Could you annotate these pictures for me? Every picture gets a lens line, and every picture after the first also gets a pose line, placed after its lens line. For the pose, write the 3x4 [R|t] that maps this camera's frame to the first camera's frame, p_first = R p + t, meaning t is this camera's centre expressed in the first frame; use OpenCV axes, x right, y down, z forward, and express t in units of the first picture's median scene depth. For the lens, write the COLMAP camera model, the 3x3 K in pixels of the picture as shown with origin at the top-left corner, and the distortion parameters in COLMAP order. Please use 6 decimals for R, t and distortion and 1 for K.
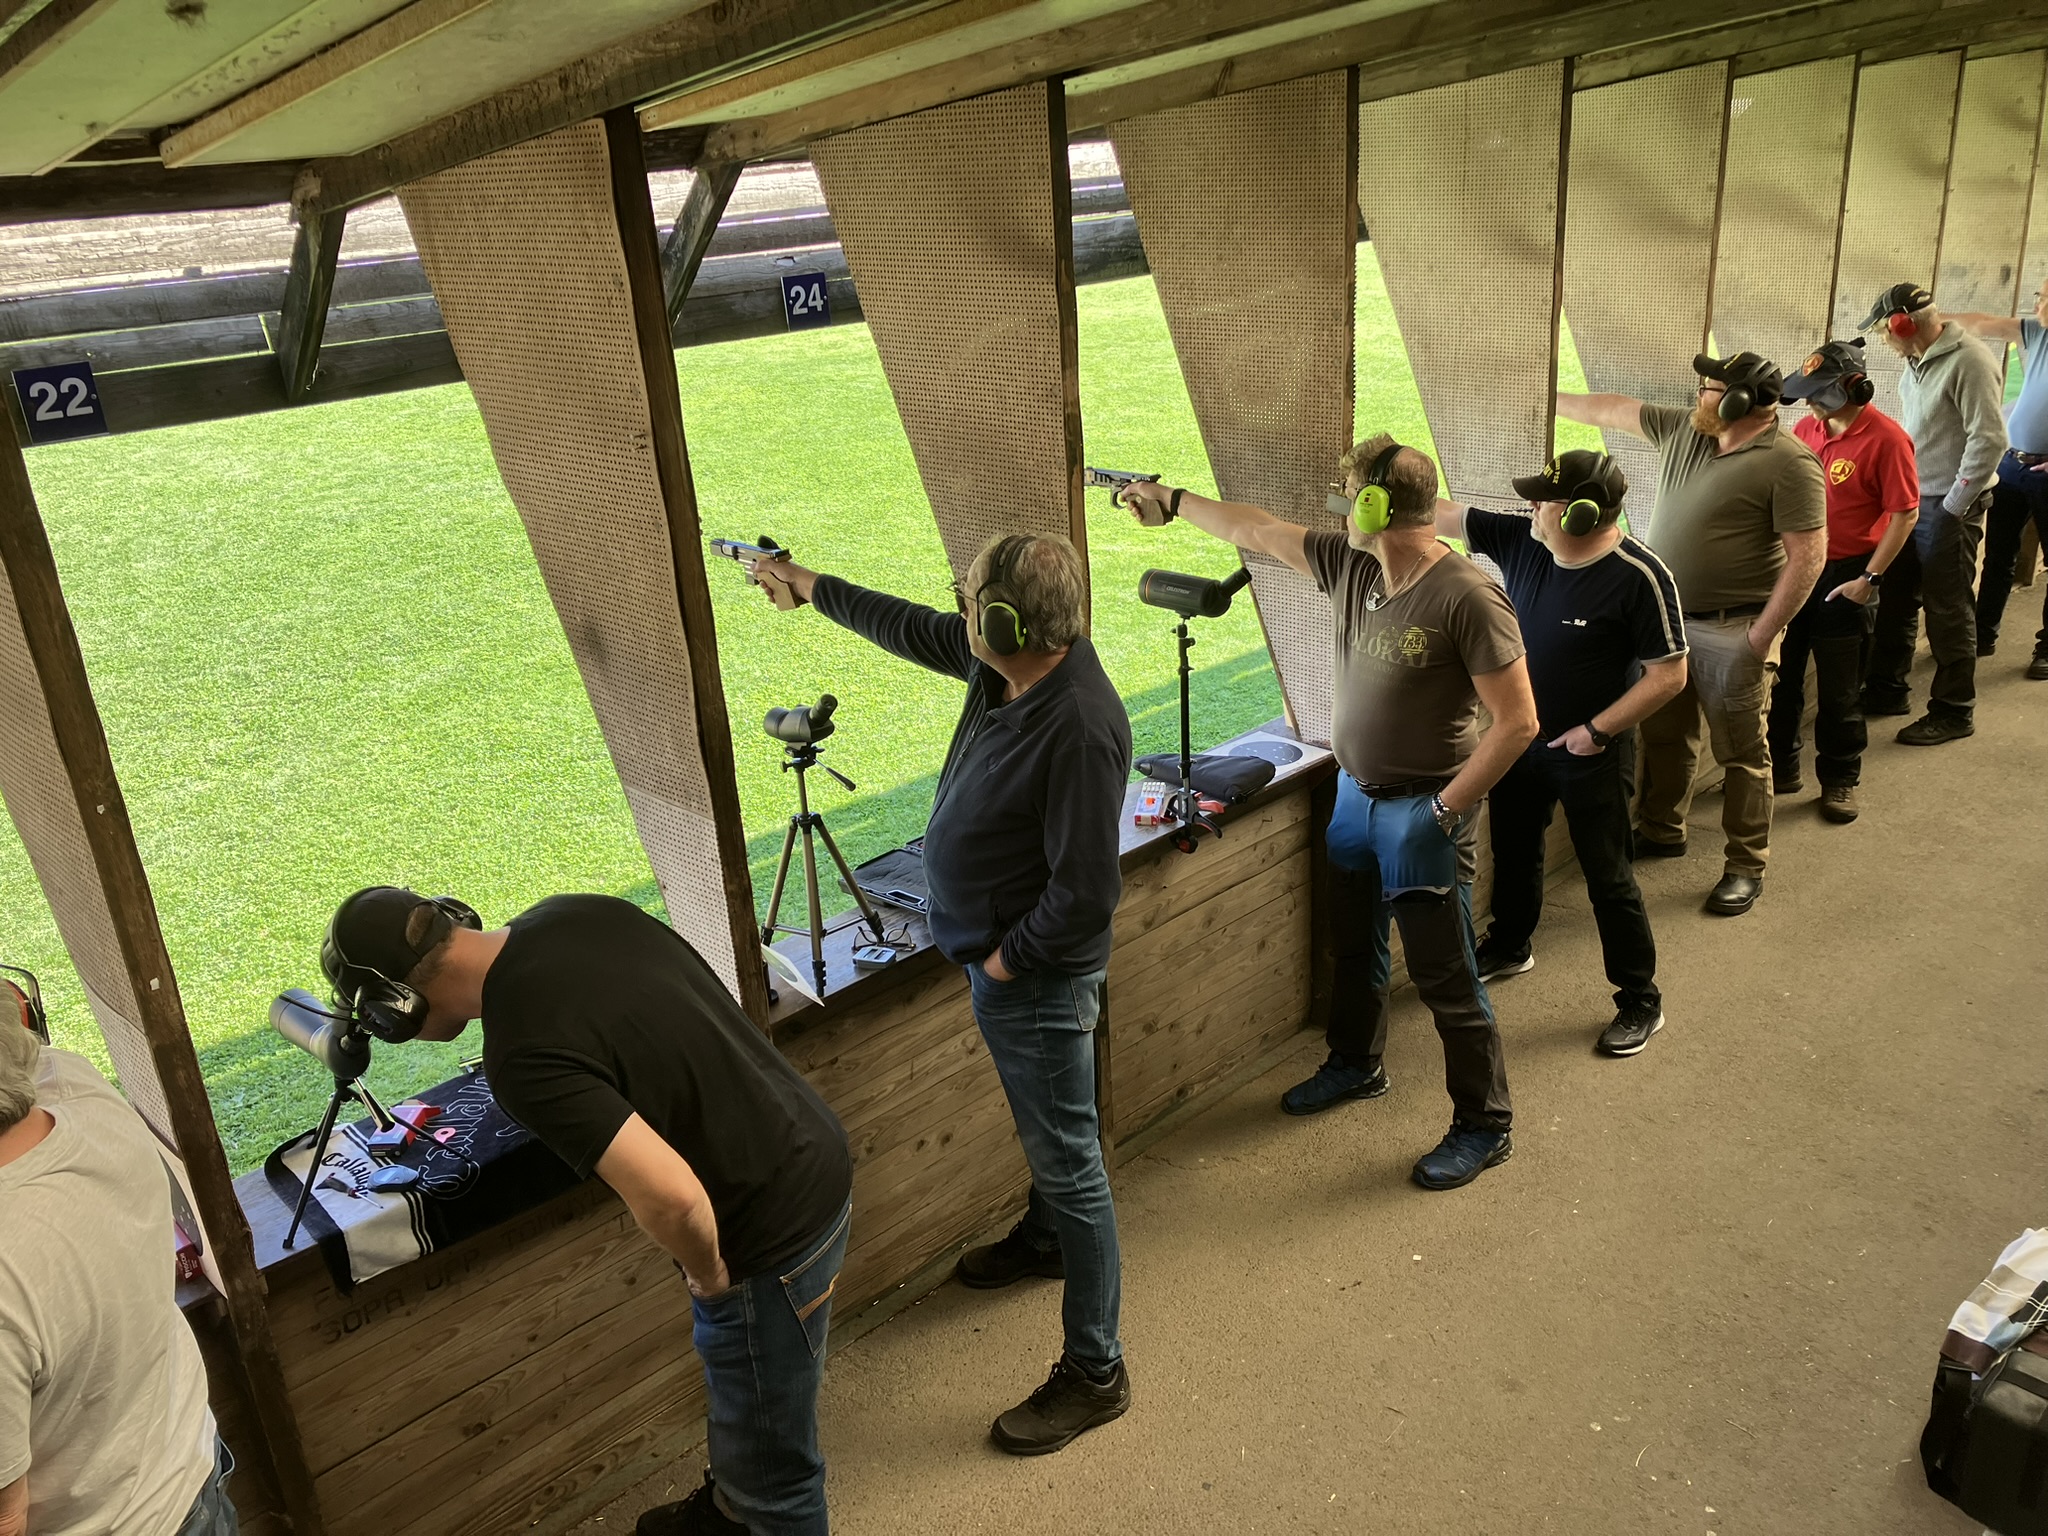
lens RADIAL K [[1668.3, 0, 1024.0], [0, 1668.3, 768.0], [0, 0, 1]] dist [0.040798, -0.052820]
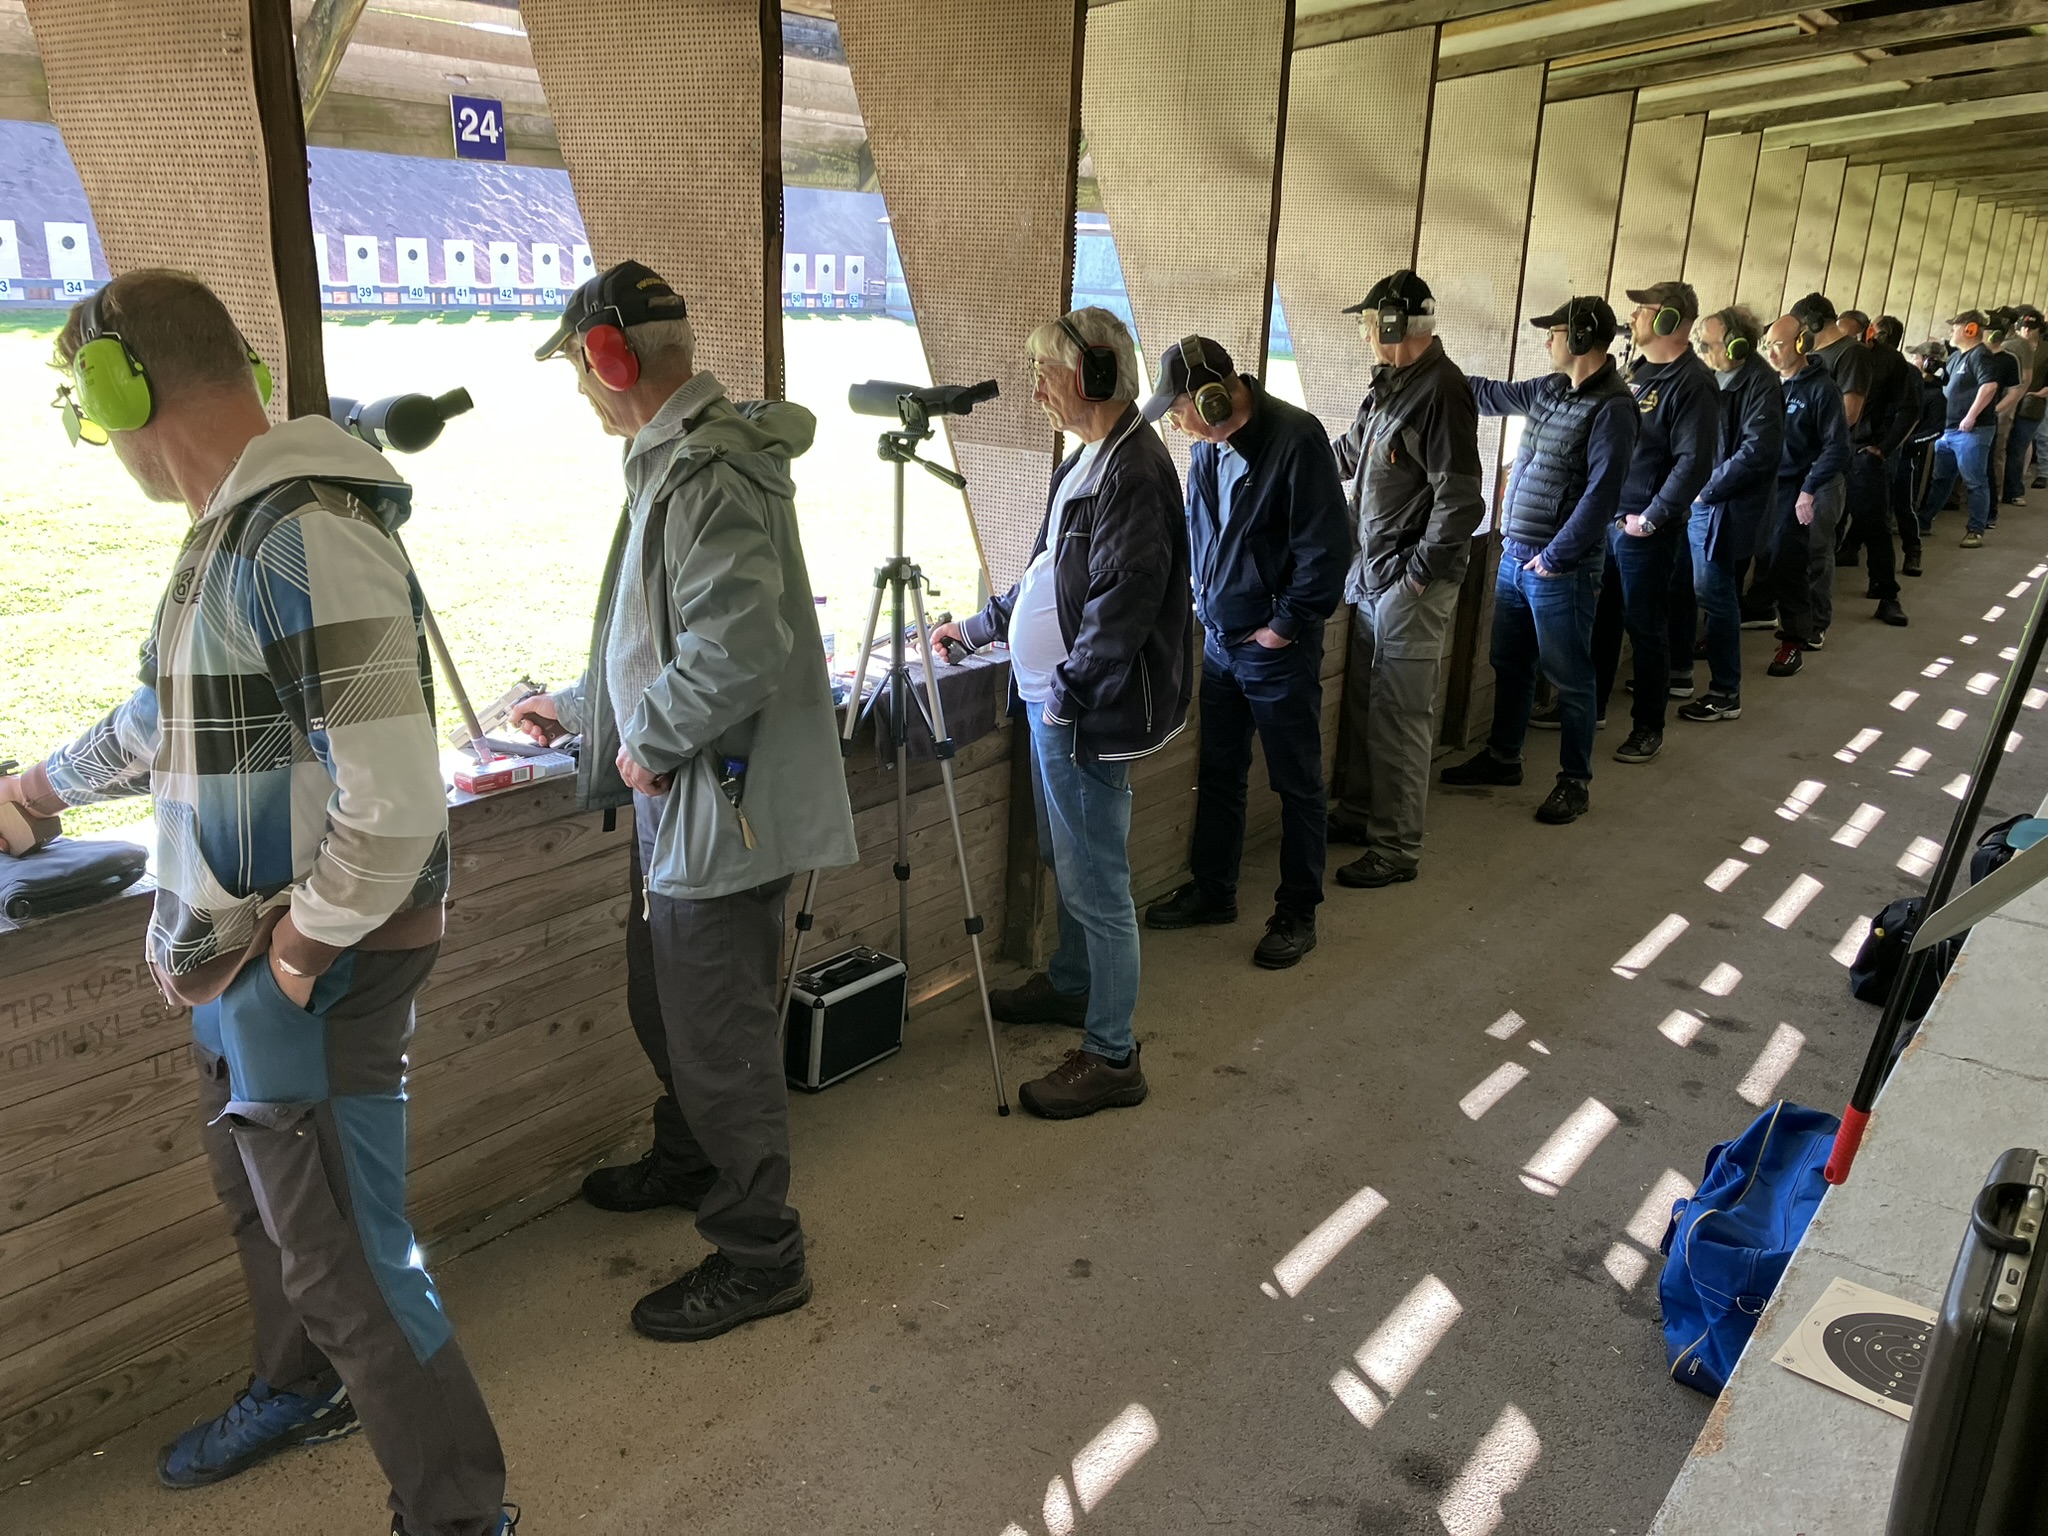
lens RADIAL K [[1661.7, 0, 1024.0], [0, 1661.7, 768.0], [0, 0, 1]] dist [0.011539, -0.004075]
pose [[0.982125, 0.046214, 0.182470, 0.012155], [-0.031421, 0.996042, -0.083144, 0.151567], [-0.185590, 0.075924, 0.979690, 0.111889]]
